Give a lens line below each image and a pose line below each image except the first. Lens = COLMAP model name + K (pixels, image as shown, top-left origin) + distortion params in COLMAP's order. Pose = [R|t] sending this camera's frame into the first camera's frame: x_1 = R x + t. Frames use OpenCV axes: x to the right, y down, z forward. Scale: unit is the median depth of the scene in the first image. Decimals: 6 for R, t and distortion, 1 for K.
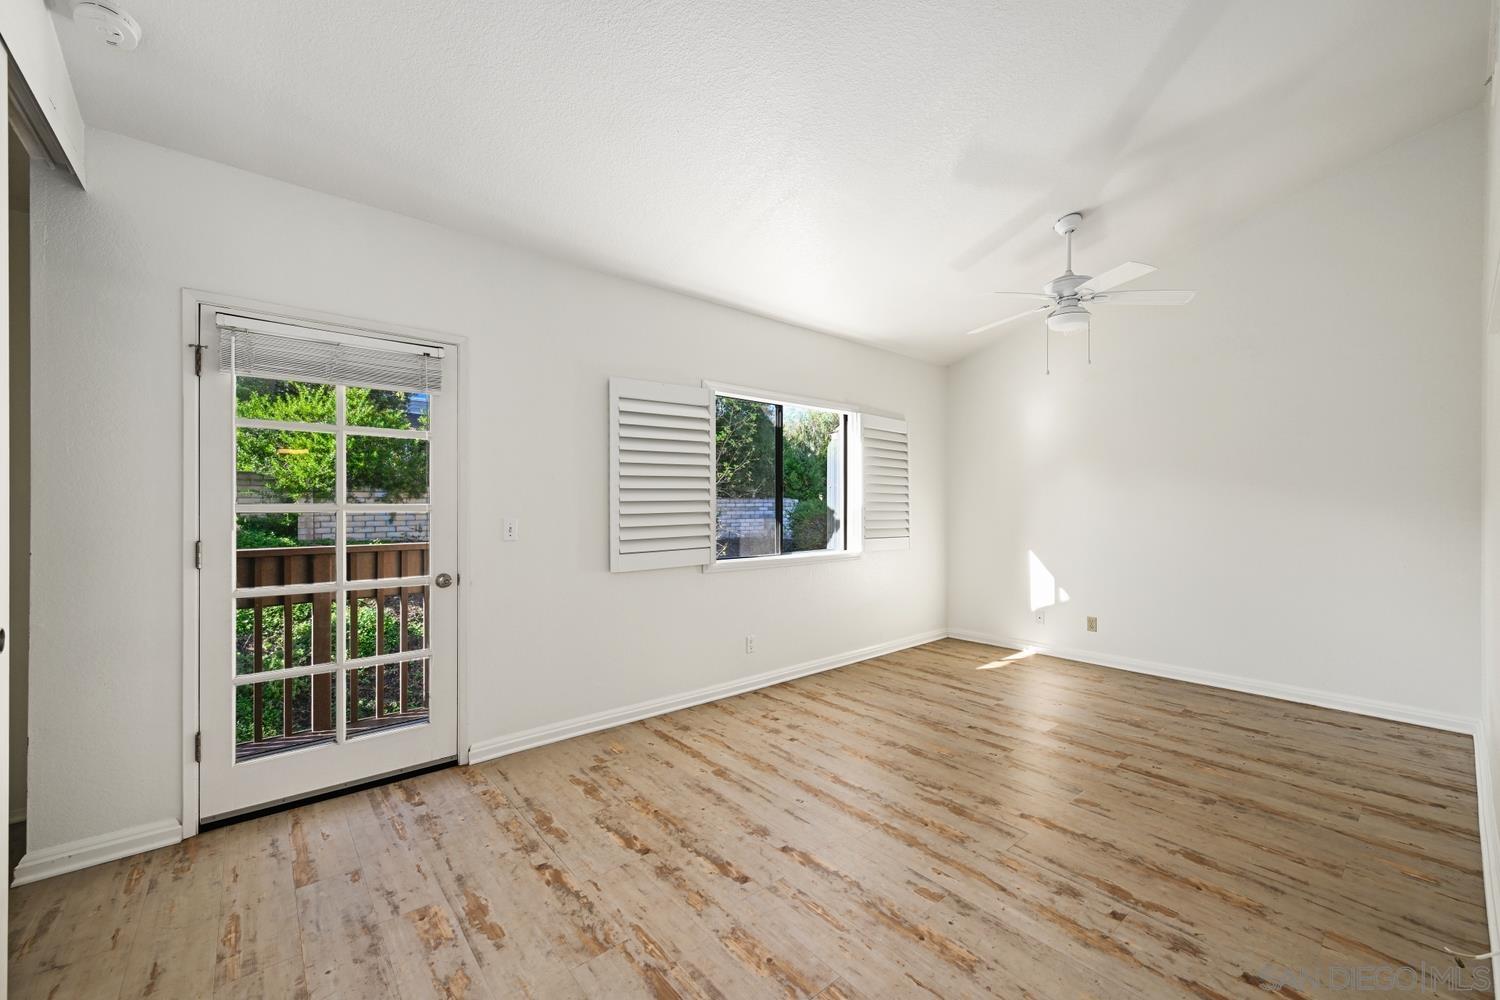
lens RADIAL K [[587.7, 0, 752.5], [0, 587.7, 508.8], [0, 0, 1]] dist [0.002187, 0.000586]
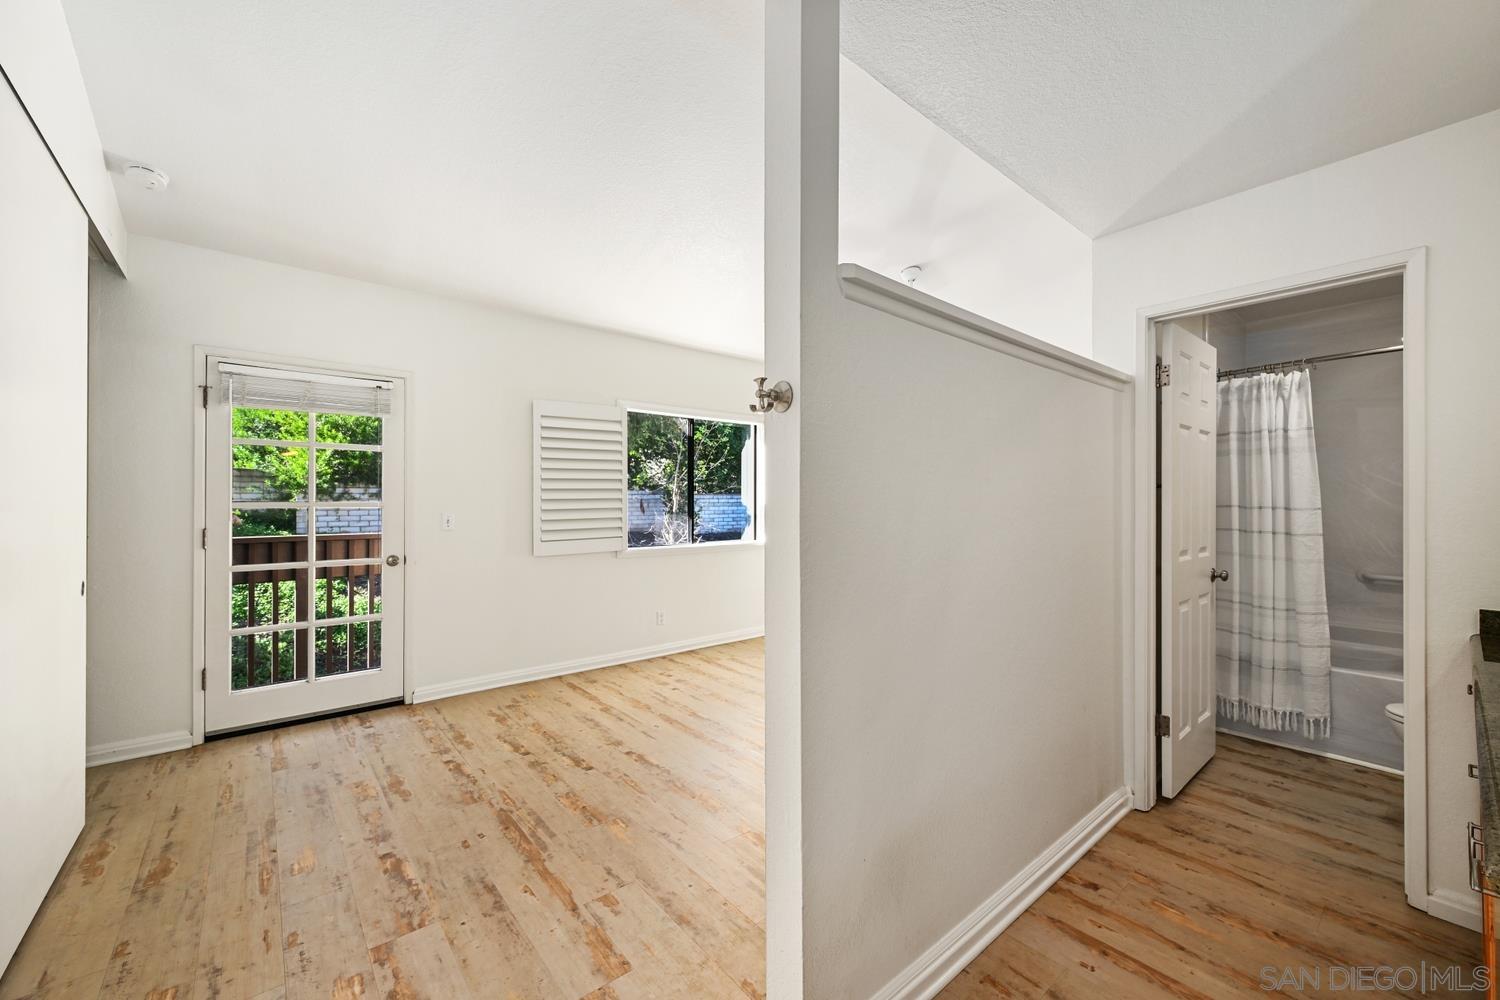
lens RADIAL K [[585.2, 0, 750.5], [0, 585.2, 502.5], [0, 0, 1]] dist [0.000765, -0.000205]
pose [[0.999995, 0.001607, -0.002571, 0.281687], [-0.001615, 0.999993, -0.003240, -0.002843], [0.002566, 0.003244, 0.999991, -0.304315]]
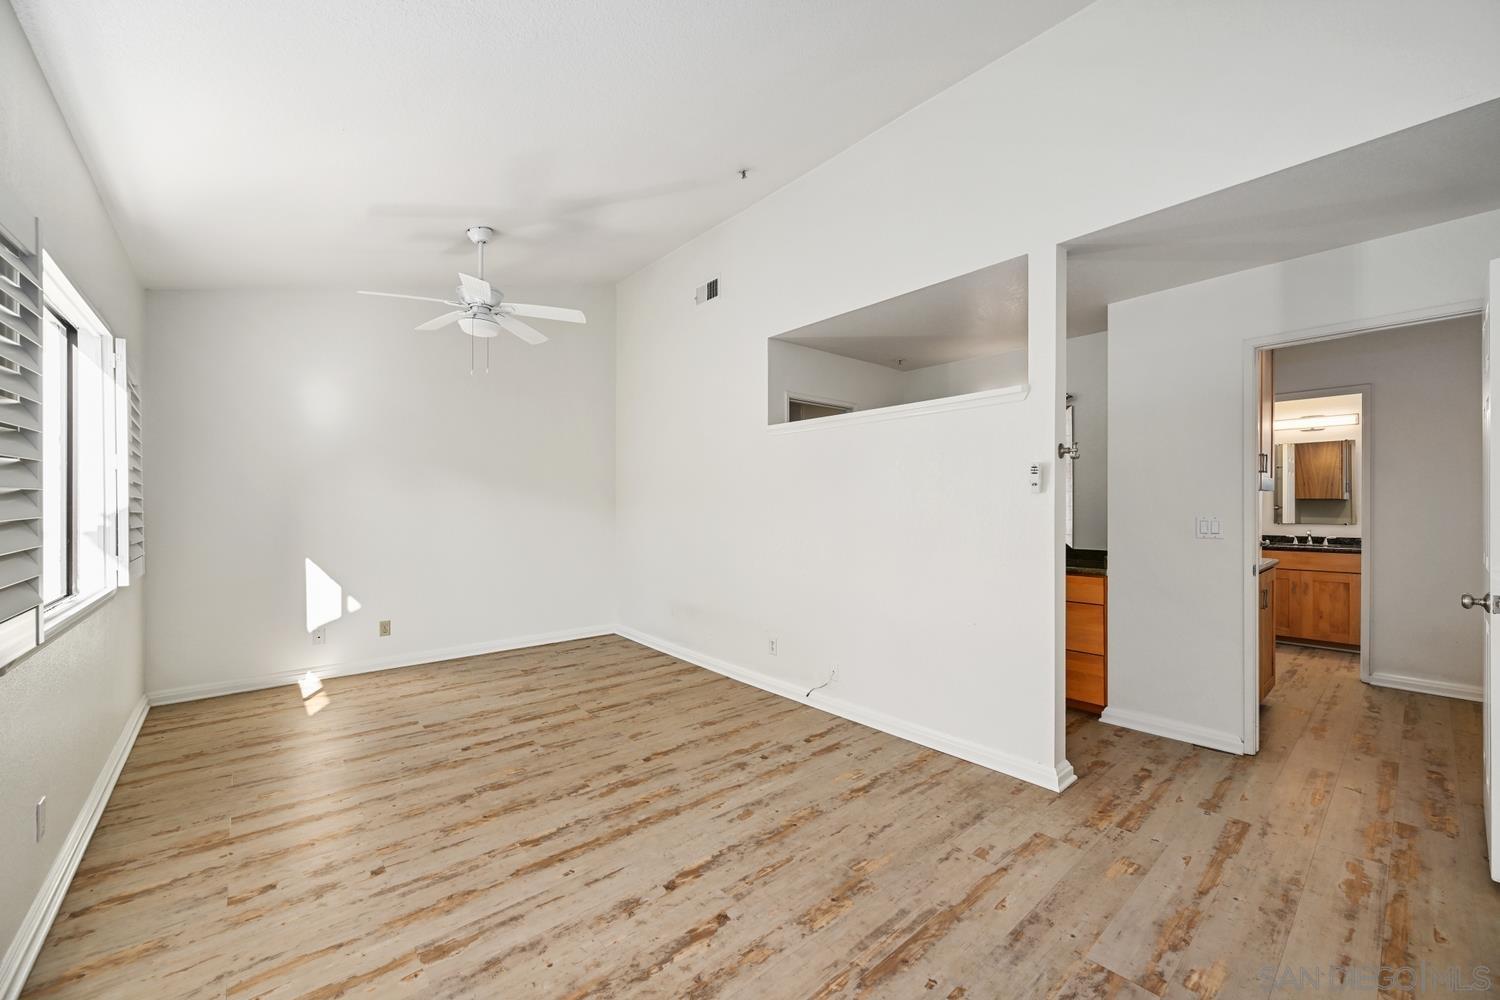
lens RADIAL K [[585.2, 0, 750.5], [0, 585.2, 502.5], [0, 0, 1]] dist [0.000765, -0.000205]
pose [[-0.009579, 0.005970, 0.999936, -0.695118], [0.003735, 0.999975, -0.005935, -0.005029], [-0.999947, 0.003677, -0.009601, 0.723646]]
